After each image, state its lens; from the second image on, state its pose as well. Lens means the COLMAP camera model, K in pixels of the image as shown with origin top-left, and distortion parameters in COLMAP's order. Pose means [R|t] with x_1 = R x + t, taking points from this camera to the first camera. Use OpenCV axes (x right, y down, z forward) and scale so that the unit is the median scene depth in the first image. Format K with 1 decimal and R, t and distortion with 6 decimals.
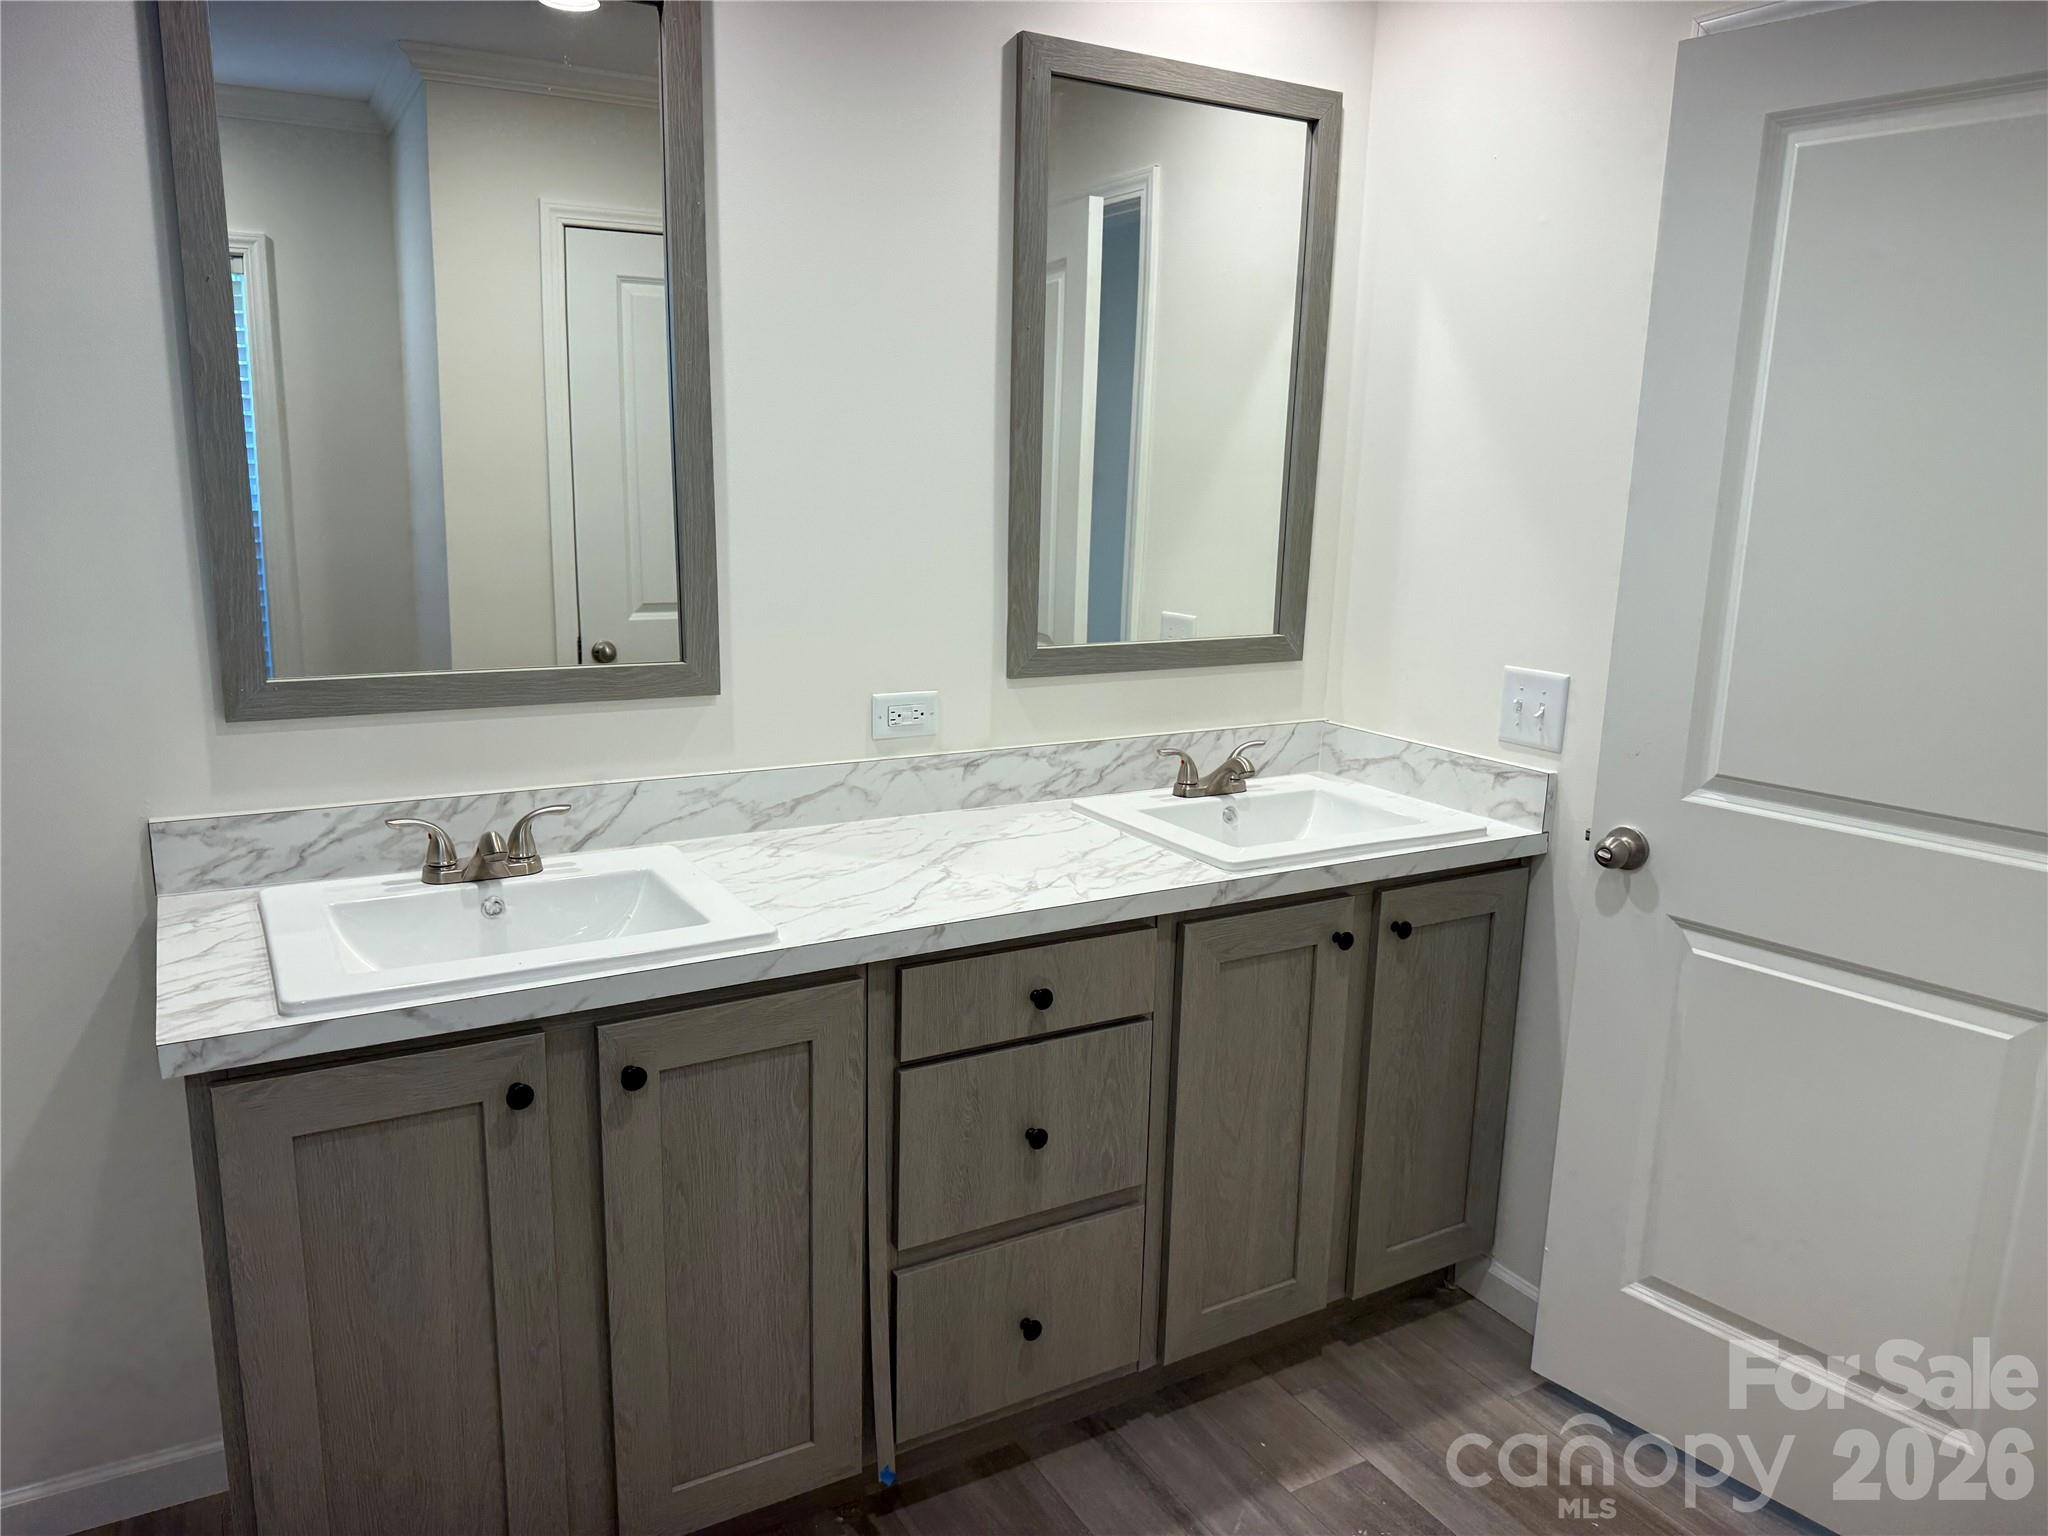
lens RADIAL K [[1432.5, 0, 1028.4], [0, 1432.5, 772.7], [0, 0, 1]] dist [-0.002382, -0.003227]
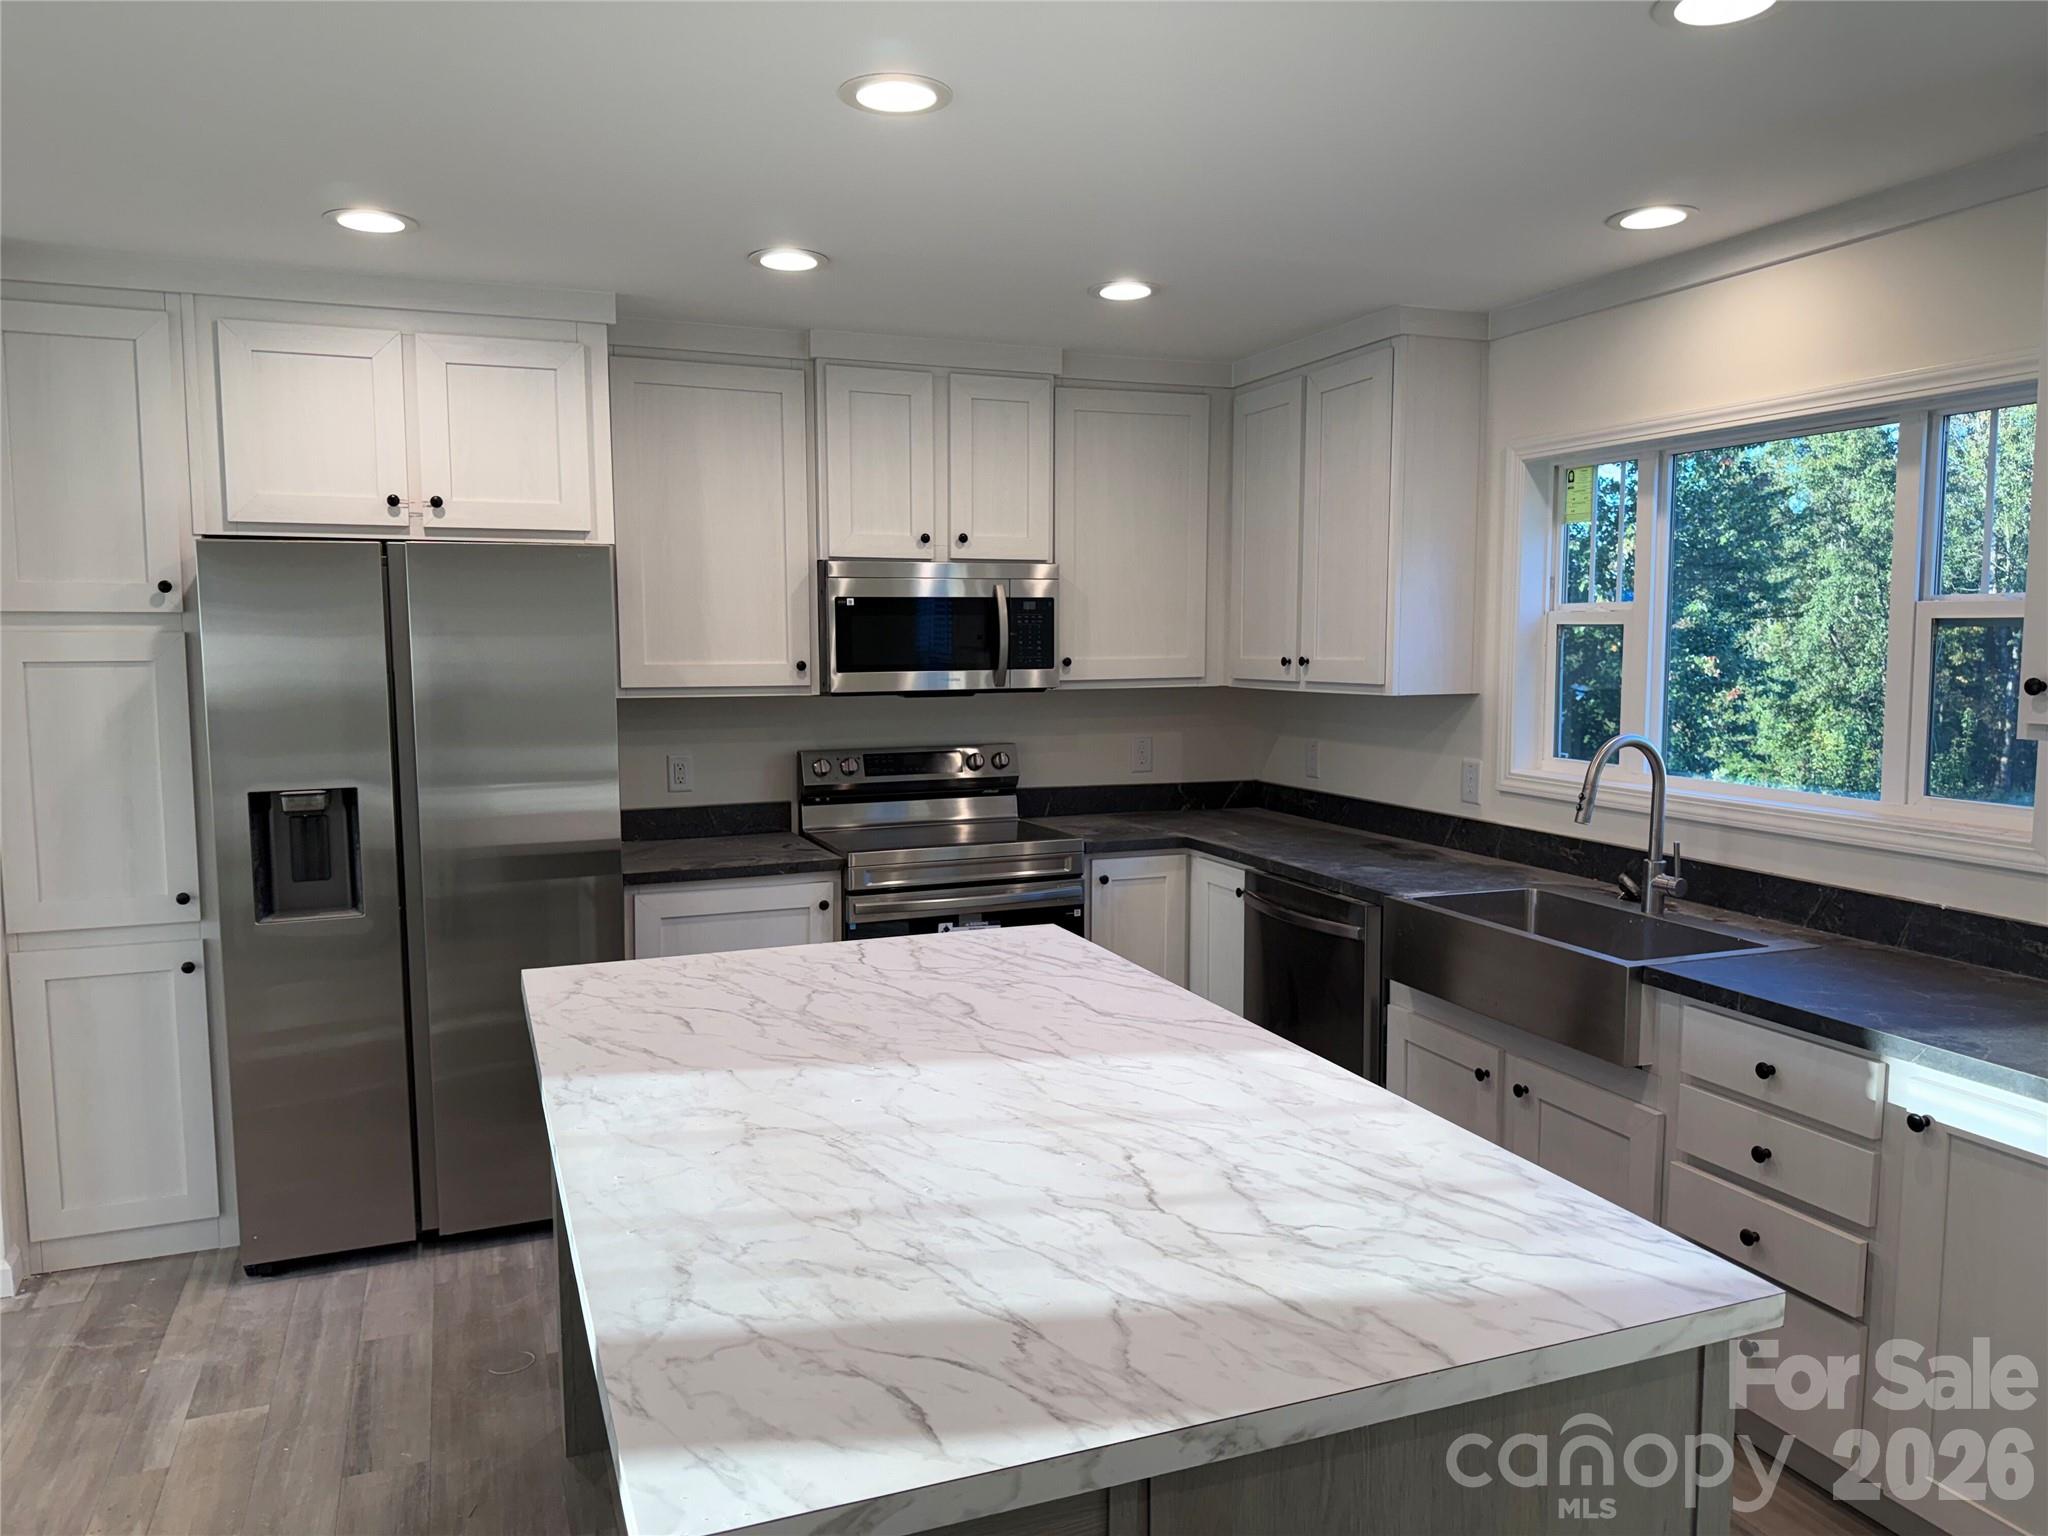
lens RADIAL K [[1432.5, 0, 1024.5], [0, 1432.5, 765.1], [0, 0, 1]] dist [-0.002382, -0.003227]
pose [[0.144653, -0.121153, 0.982037, -1.126324], [0.214613, 0.972692, 0.088387, -0.249234], [-0.965928, 0.197972, 0.166704, 0.862781]]
